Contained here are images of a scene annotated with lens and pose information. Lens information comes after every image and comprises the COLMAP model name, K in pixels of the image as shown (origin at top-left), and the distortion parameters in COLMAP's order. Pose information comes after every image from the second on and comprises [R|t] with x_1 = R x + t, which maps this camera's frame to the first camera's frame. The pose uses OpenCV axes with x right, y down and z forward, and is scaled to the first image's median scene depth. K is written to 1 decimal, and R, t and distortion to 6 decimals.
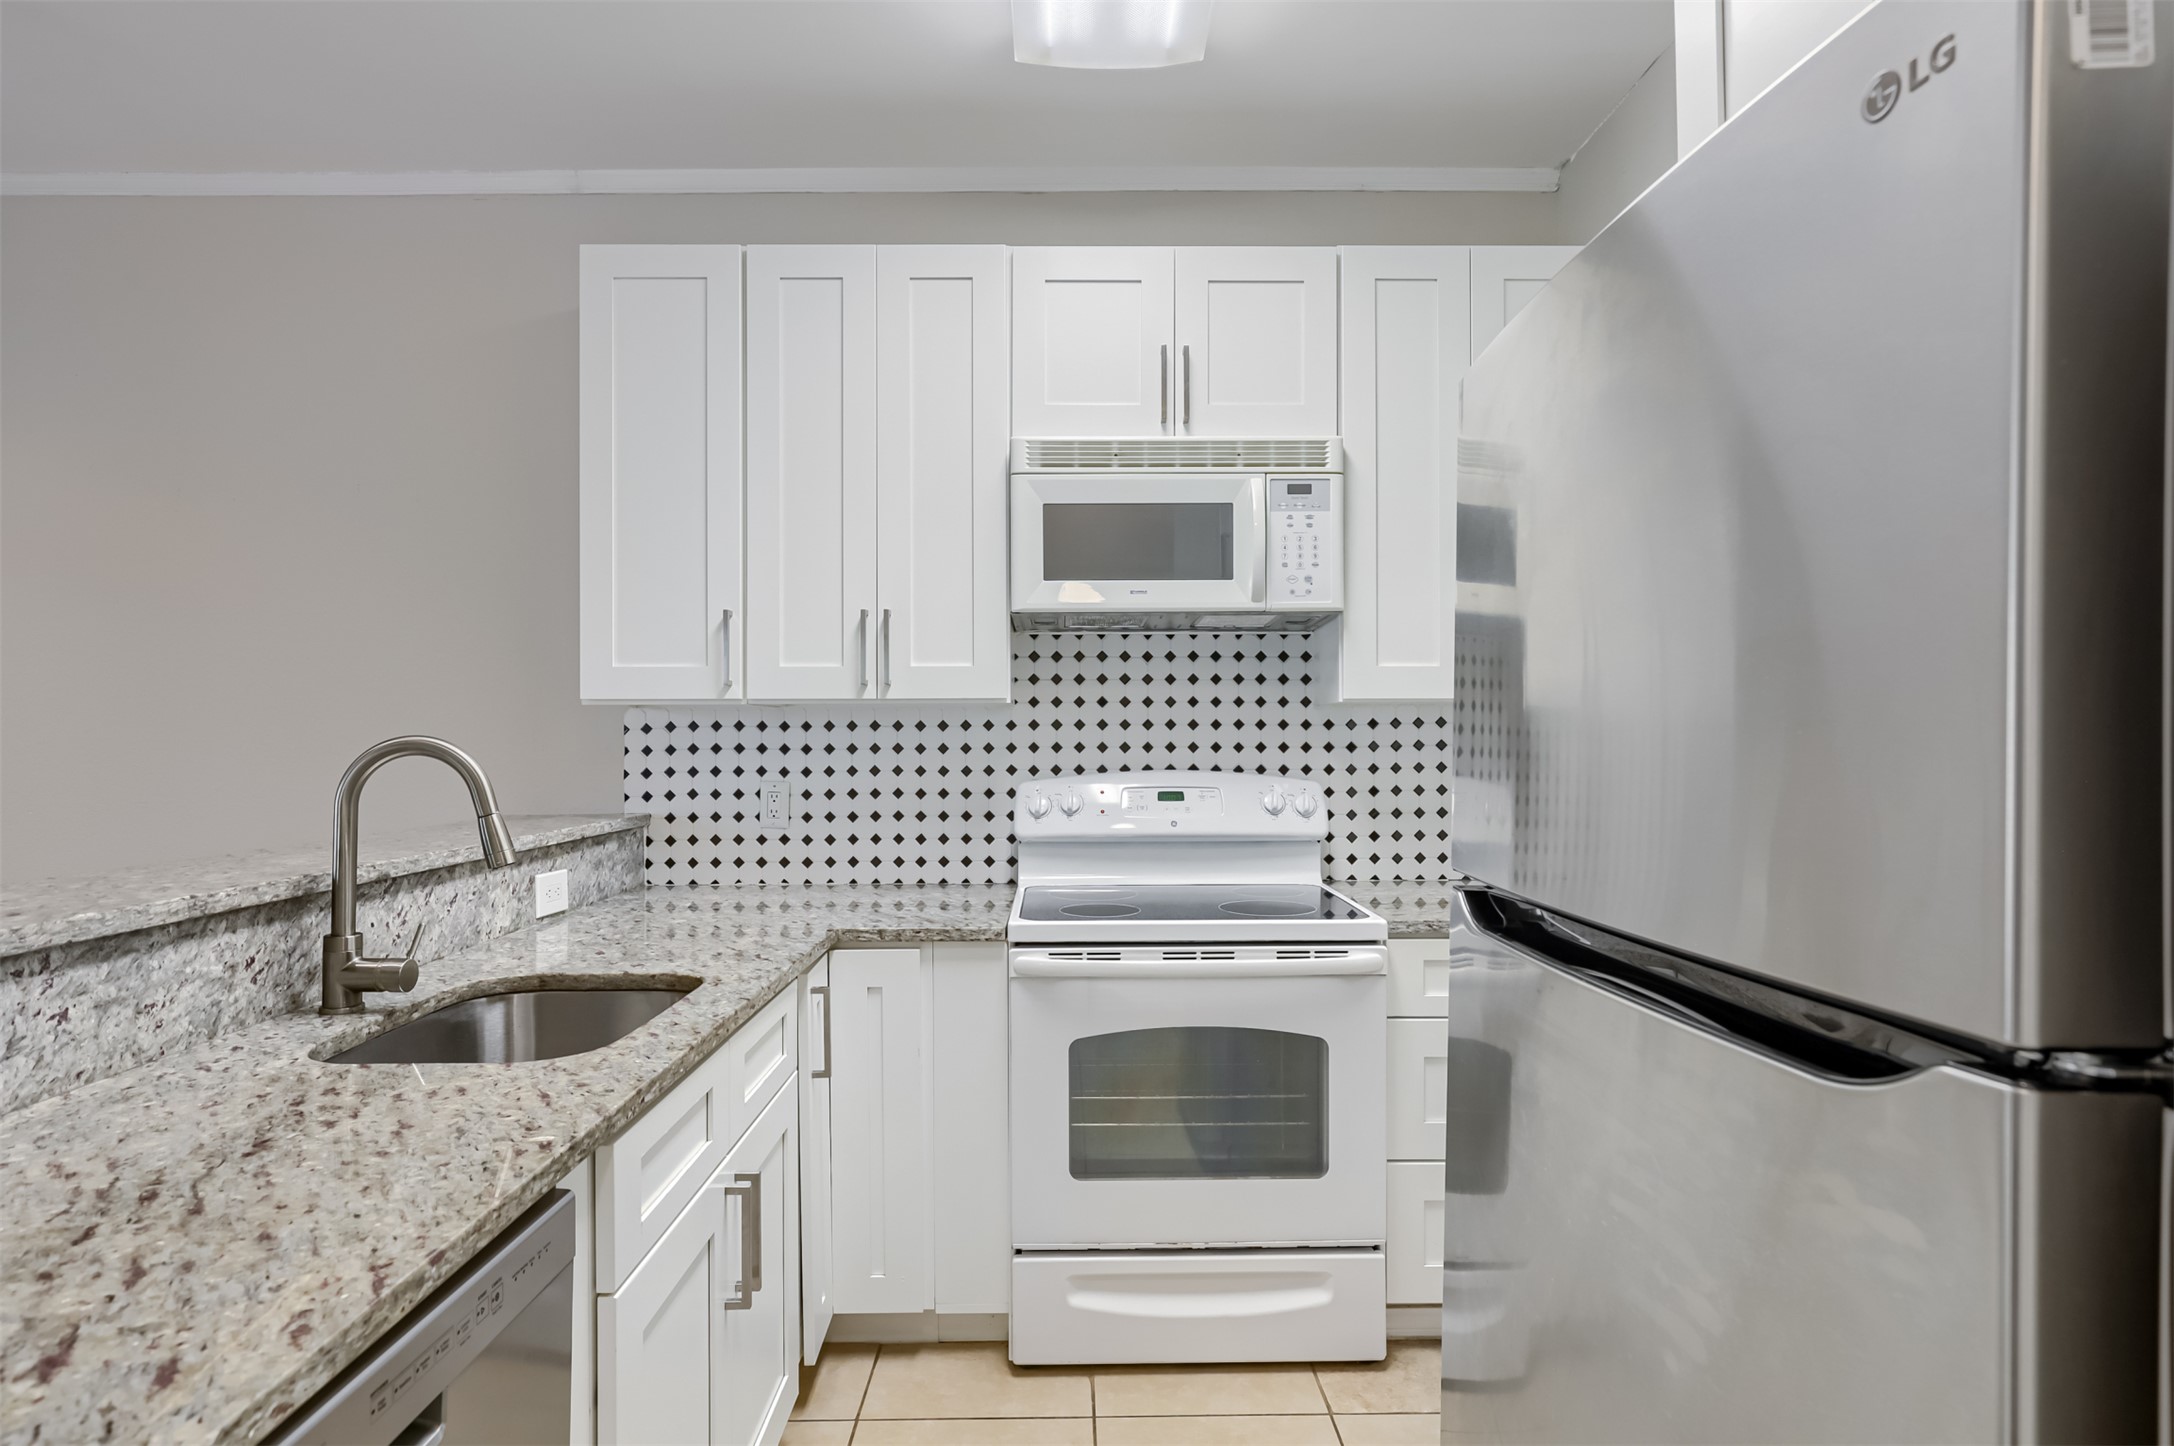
lens RADIAL K [[1154.5, 0, 1089.9], [0, 1154.5, 728.3], [0, 0, 1]] dist [-0.010767, 0.008215]
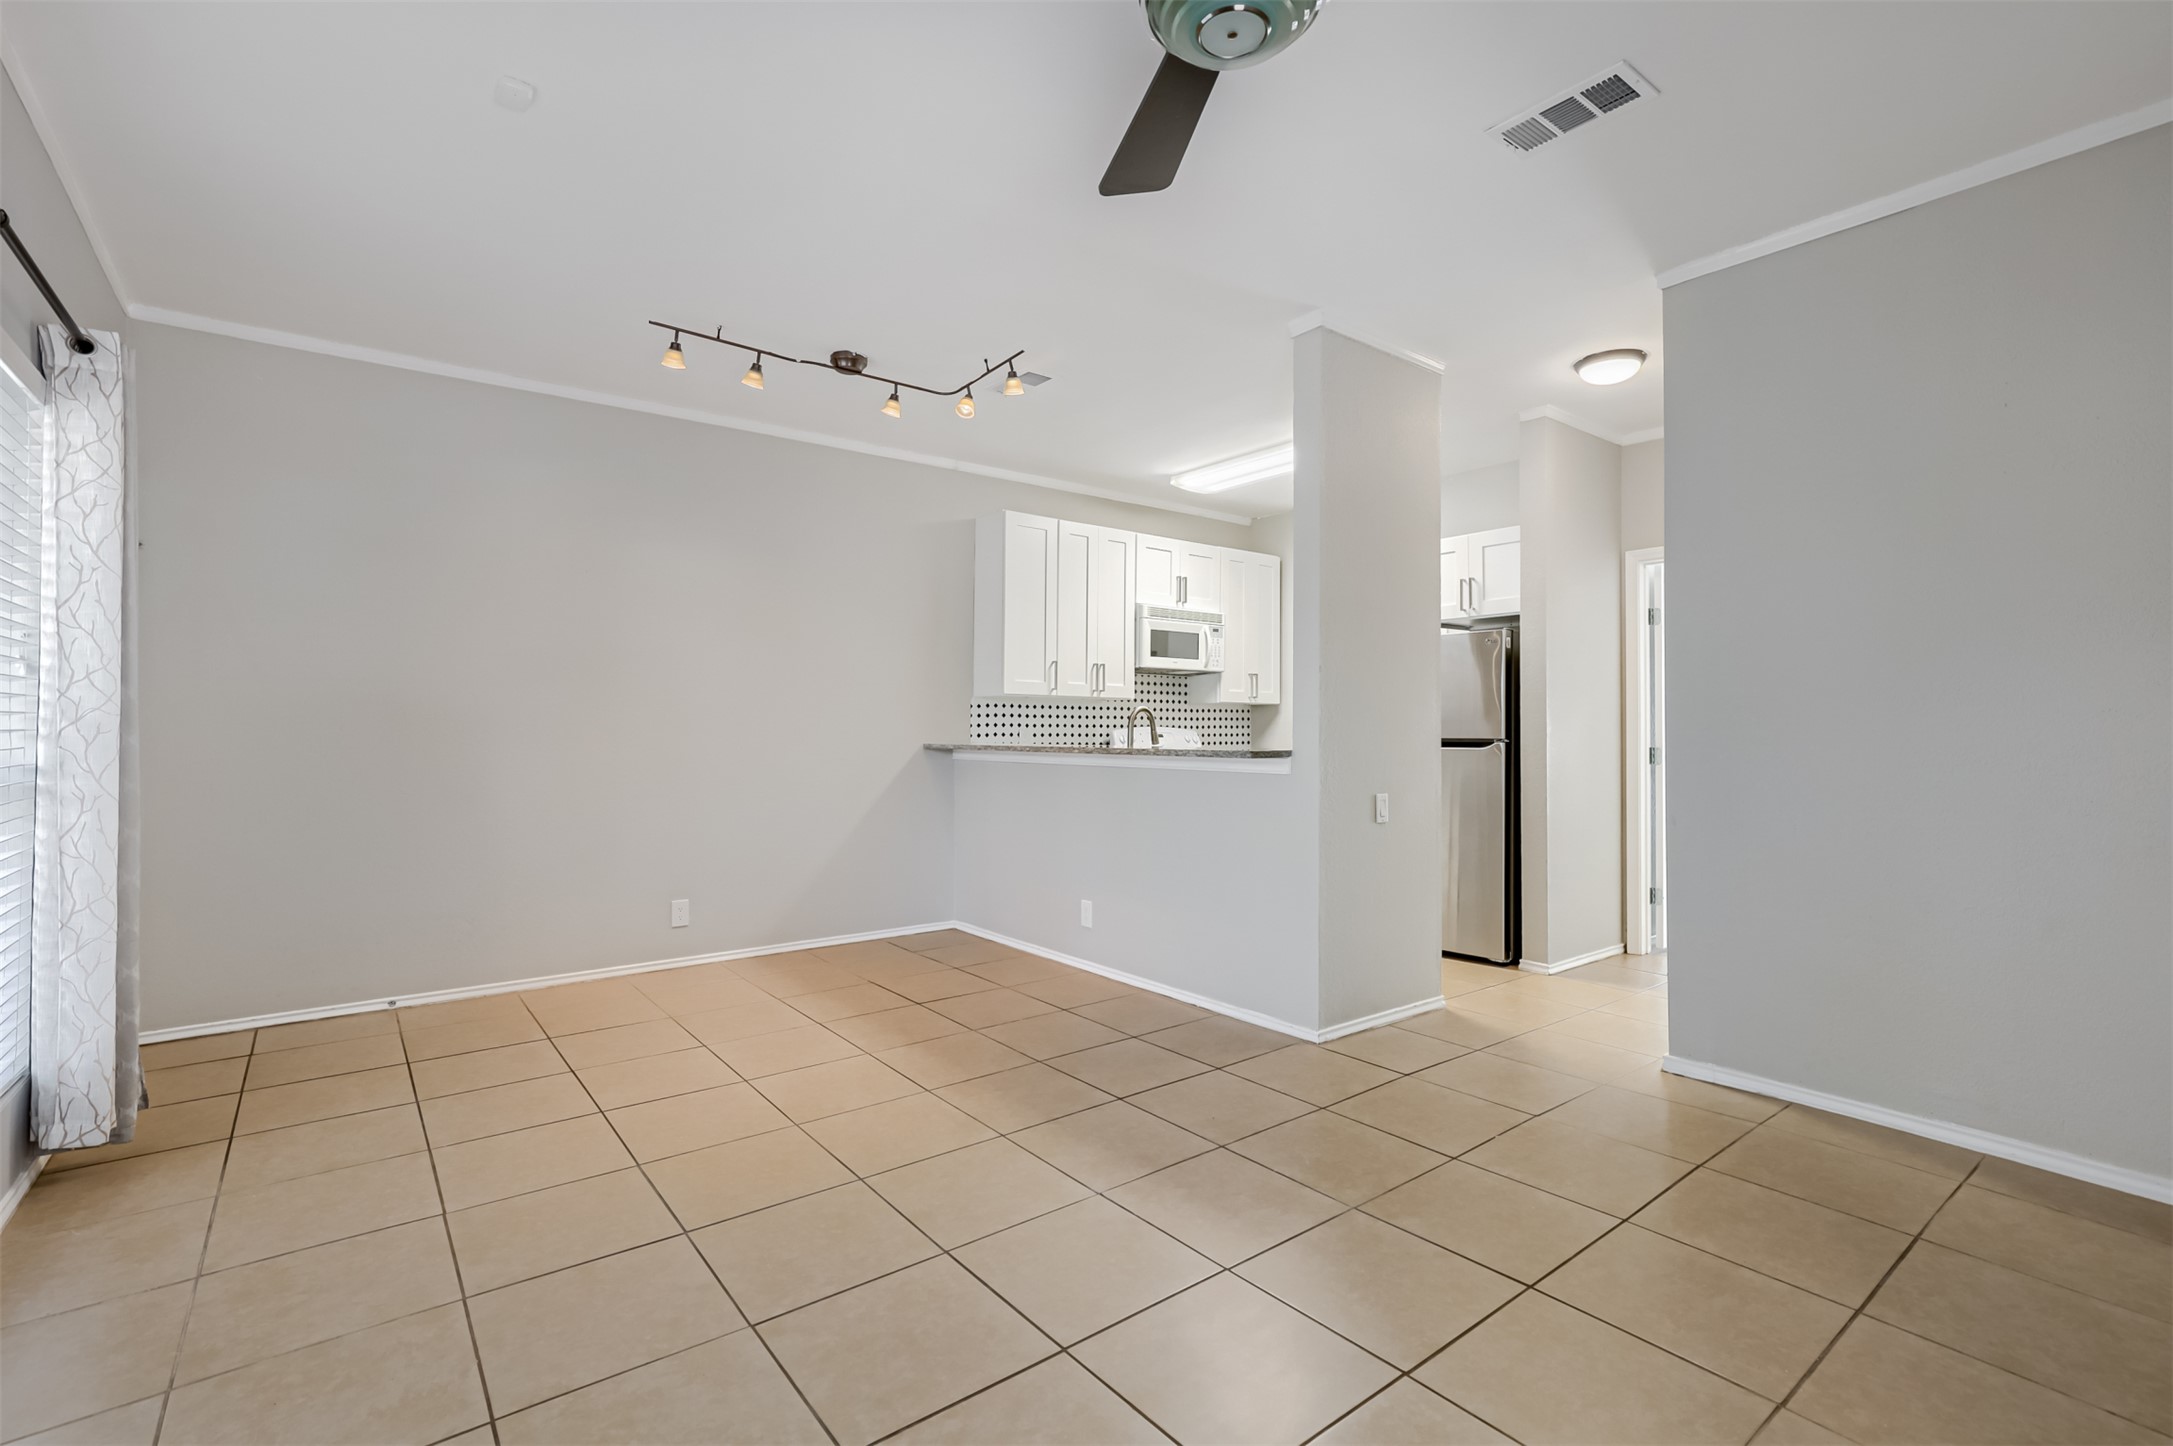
lens RADIAL K [[995.8, 0, 1087.0], [0, 995.8, 712.5], [0, 0, 1]] dist [-0.016459, 0.000994]
pose [[0.794388, 0.021204, 0.607041, -1.837634], [-0.016260, 0.999775, -0.013643, 0.047694], [-0.607194, 0.000967, 0.794553, -0.927008]]
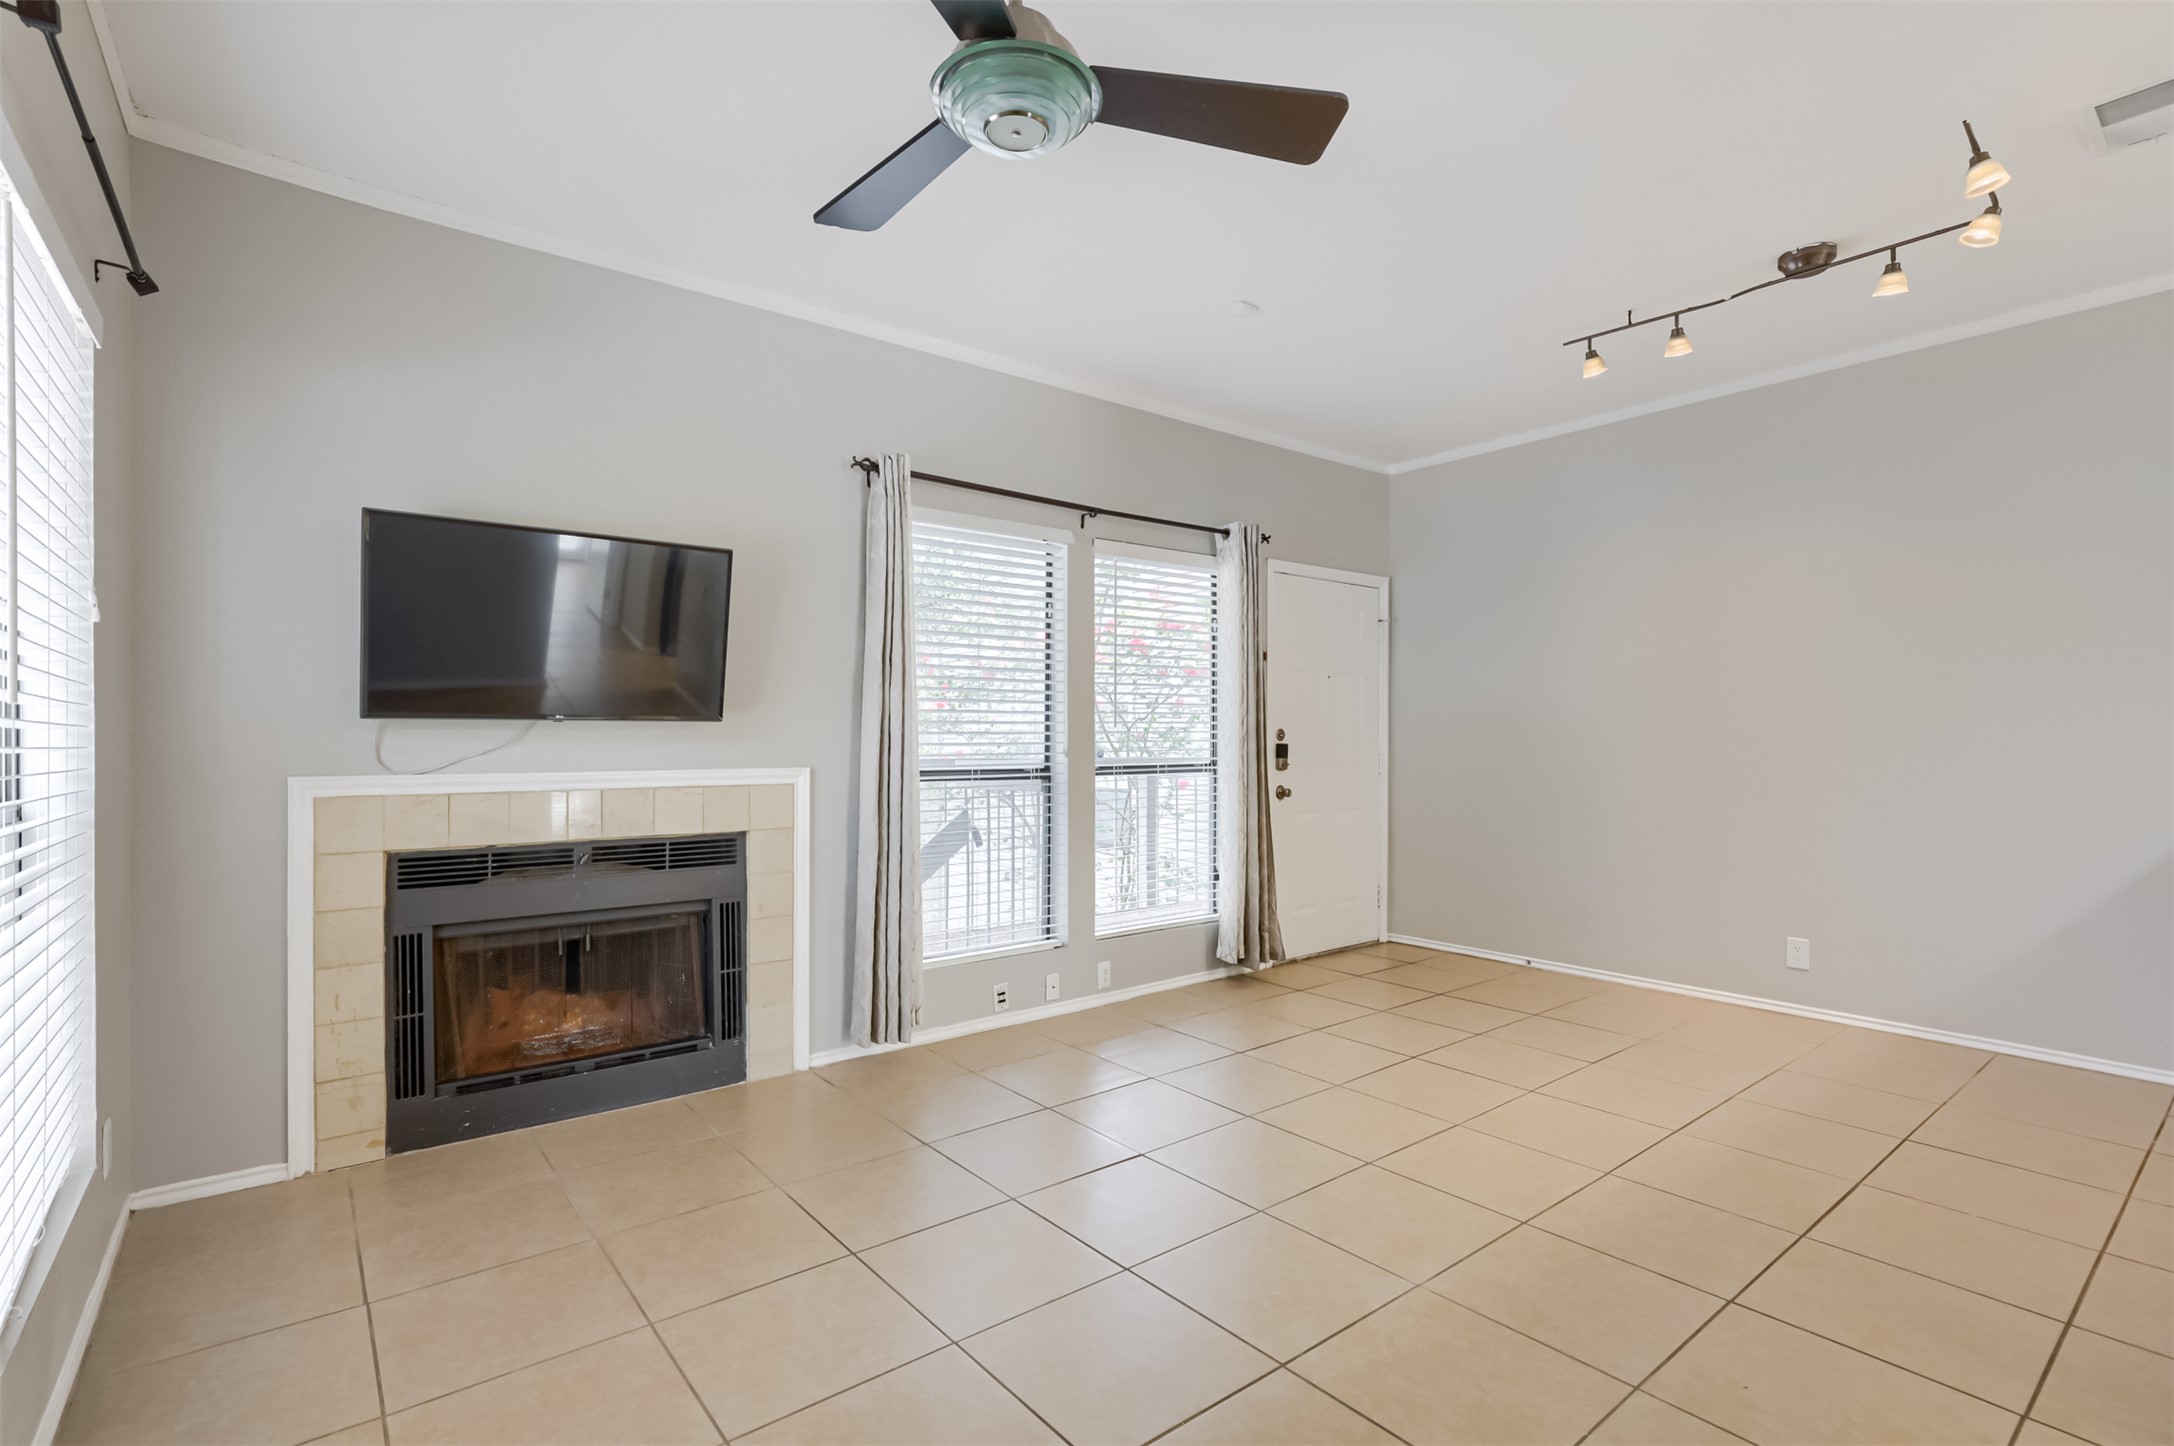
lens RADIAL K [[996.3, 0, 1082.7], [0, 996.3, 724.2], [0, 0, 1]] dist [-0.016459, 0.000994]
pose [[0.602953, 0.005264, -0.797759, -0.604066], [-0.003298, 0.999986, 0.004106, 0.037470], [0.797770, 0.000155, 0.602962, -0.860525]]
